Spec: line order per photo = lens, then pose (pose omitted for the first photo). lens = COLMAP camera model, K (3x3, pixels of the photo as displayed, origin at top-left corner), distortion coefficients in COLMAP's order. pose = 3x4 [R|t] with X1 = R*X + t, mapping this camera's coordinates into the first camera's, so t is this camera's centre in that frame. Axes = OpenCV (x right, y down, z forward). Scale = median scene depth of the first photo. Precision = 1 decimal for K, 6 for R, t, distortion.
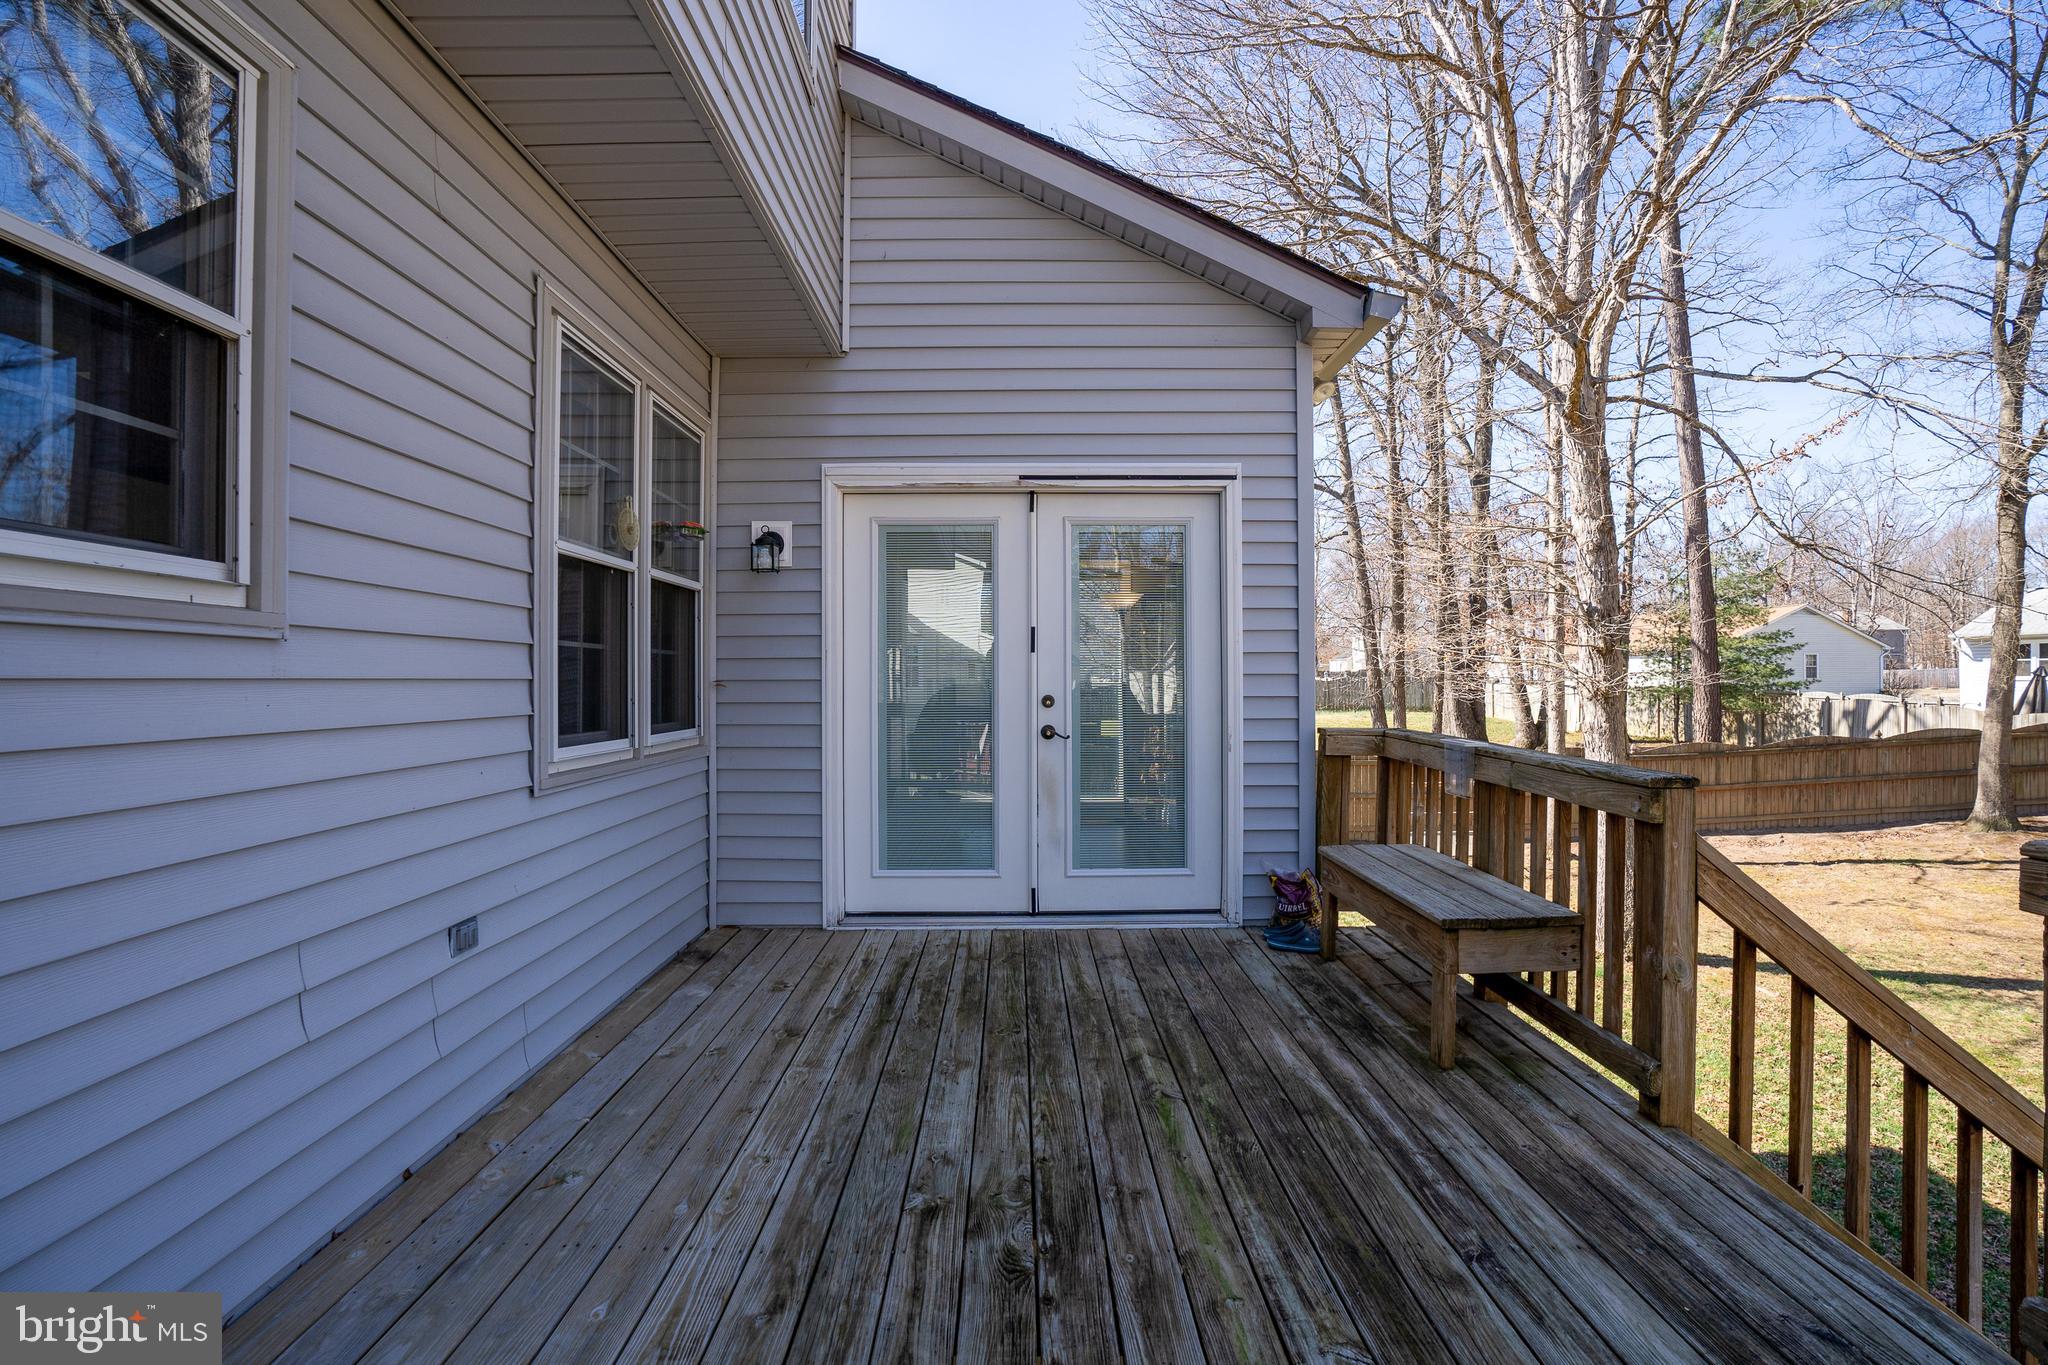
lens RADIAL K [[940.9, 0, 1005.8], [0, 940.9, 680.0], [0, 0, 1]] dist [-0.005074, -0.000434]
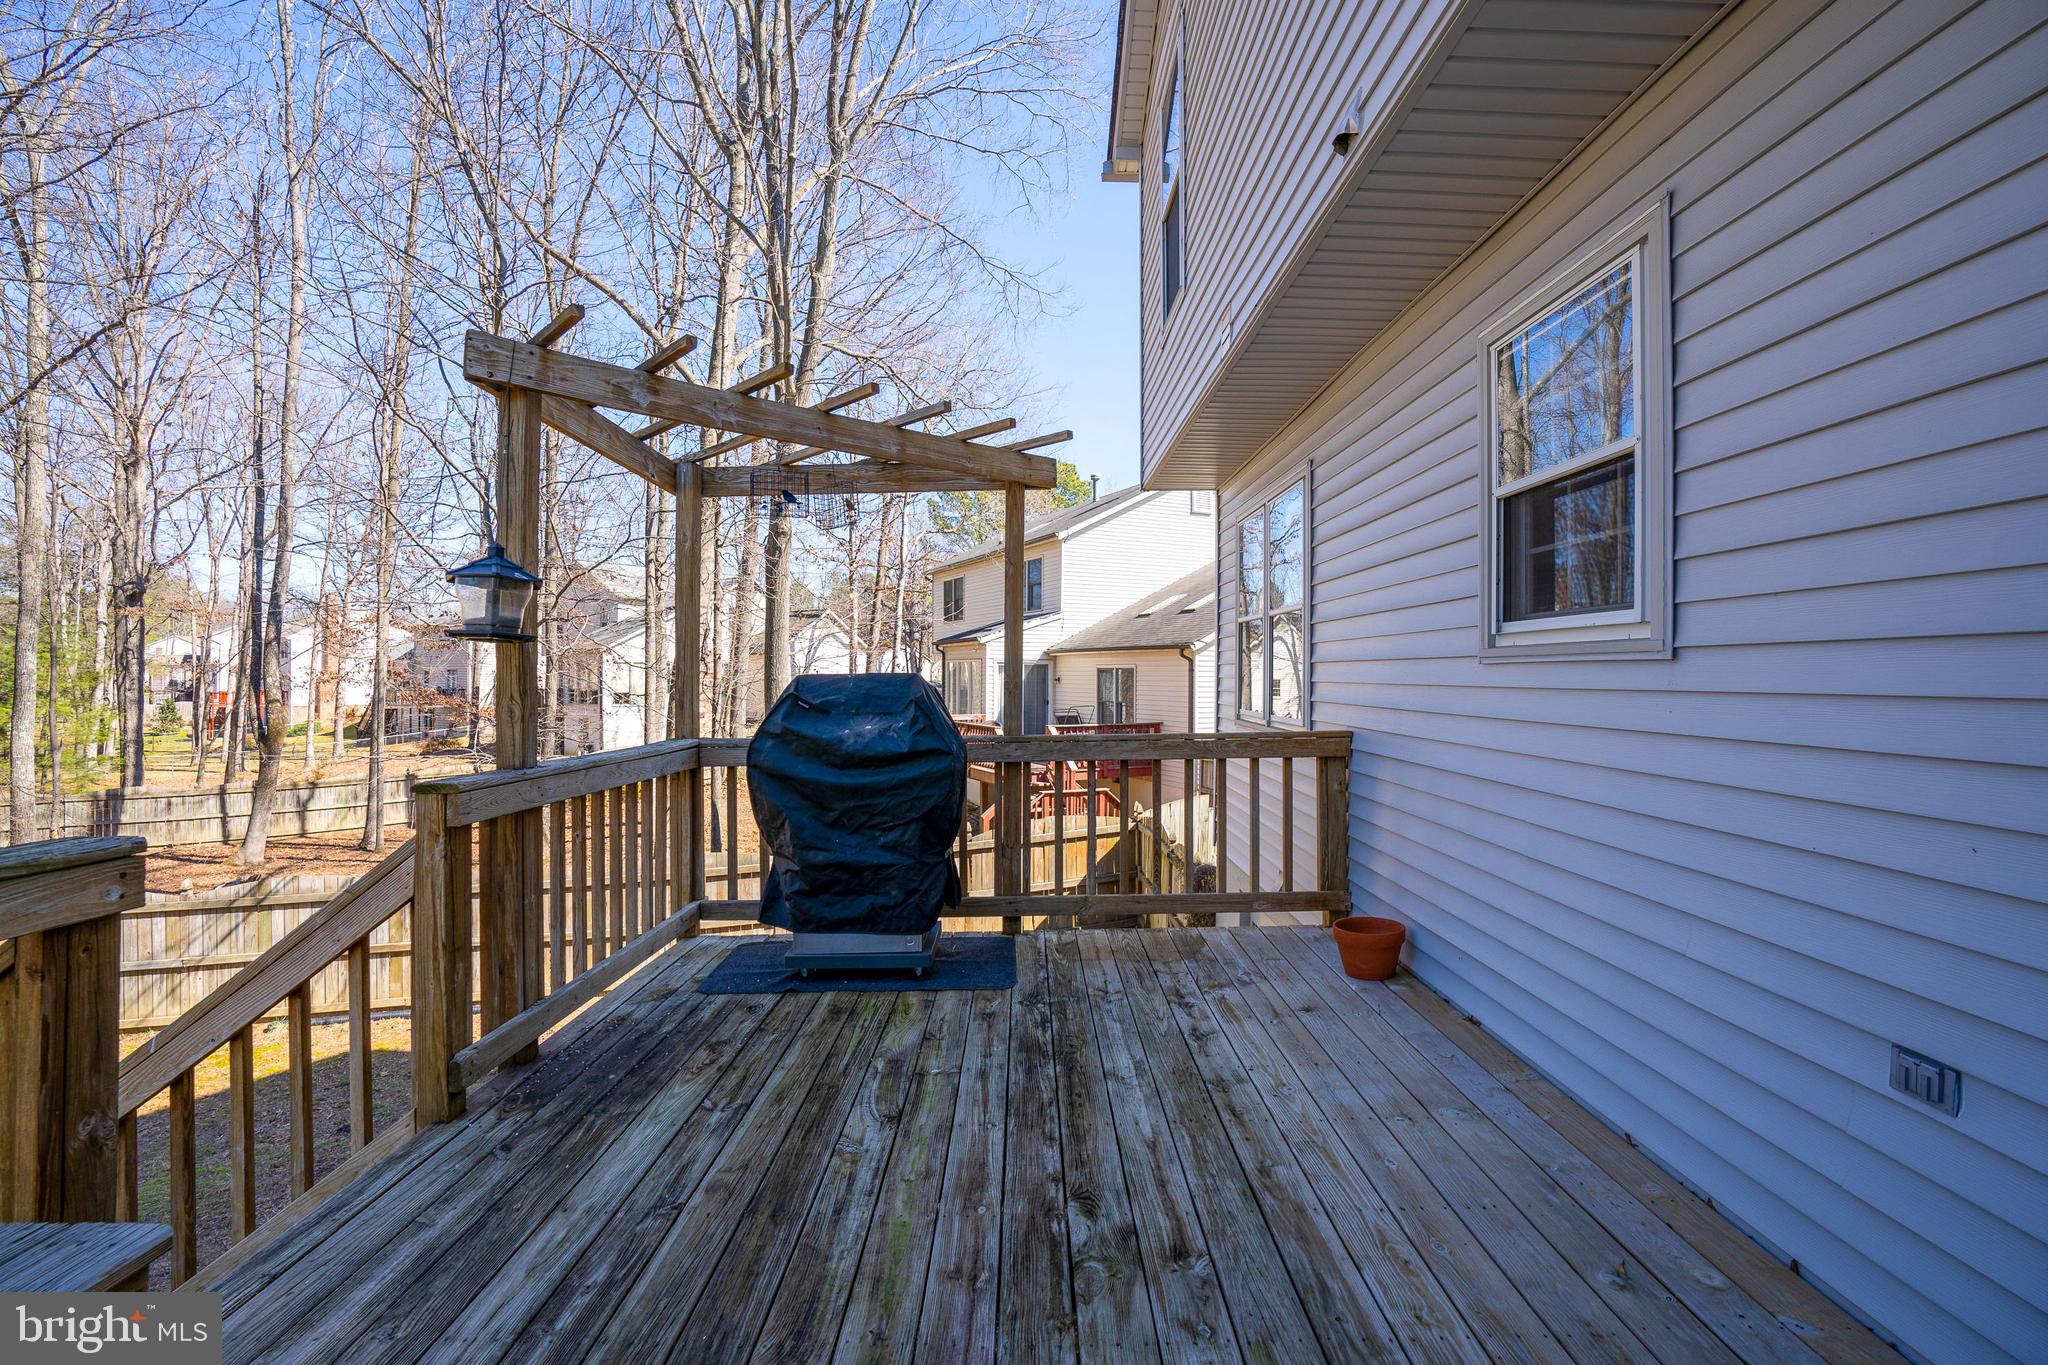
lens RADIAL K [[940.9, 0, 1031.3], [0, 940.9, 676.2], [0, 0, 1]] dist [-0.005074, -0.000434]
pose [[-0.999843, -0.005080, -0.016997, 0.092728], [-0.005115, 0.999985, 0.002055, -0.016866], [0.016986, 0.002141, -0.999853, 2.048386]]
